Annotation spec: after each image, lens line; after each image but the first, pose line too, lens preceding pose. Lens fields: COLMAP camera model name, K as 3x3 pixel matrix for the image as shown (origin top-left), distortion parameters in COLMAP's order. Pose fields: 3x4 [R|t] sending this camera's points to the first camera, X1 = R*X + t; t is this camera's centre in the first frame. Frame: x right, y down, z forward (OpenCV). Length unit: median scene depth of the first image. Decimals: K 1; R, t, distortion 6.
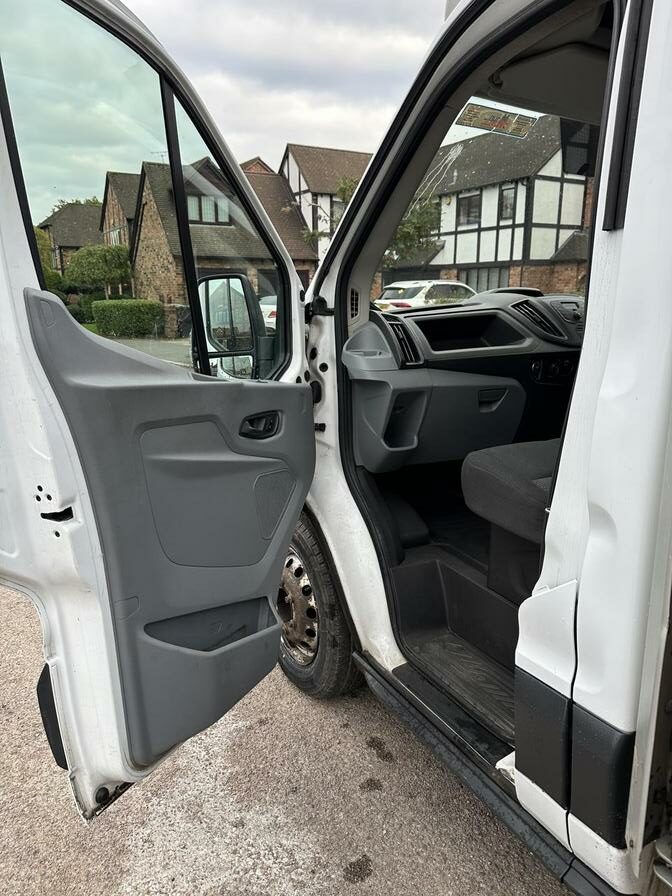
lens RADIAL K [[634.5, 0, 330.6], [0, 634.5, 436.1], [0, 0, 1]] dist [0.029168, -0.030286]
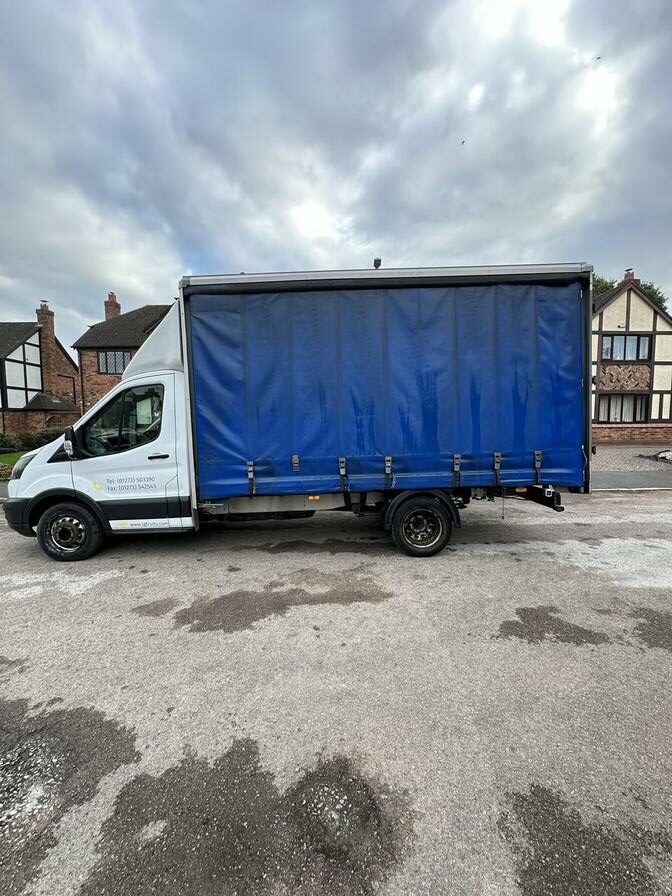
lens RADIAL K [[357.1, 0, 336.0], [0, 357.1, 448.0], [0, 0, 1]] dist [0.000642, 0.000052]
pose [[0.467132, -0.069989, 0.881413, -0.095420], [0.208936, 0.977368, -0.033124, 0.019782], [-0.859147, 0.199632, 0.471183, -0.099692]]
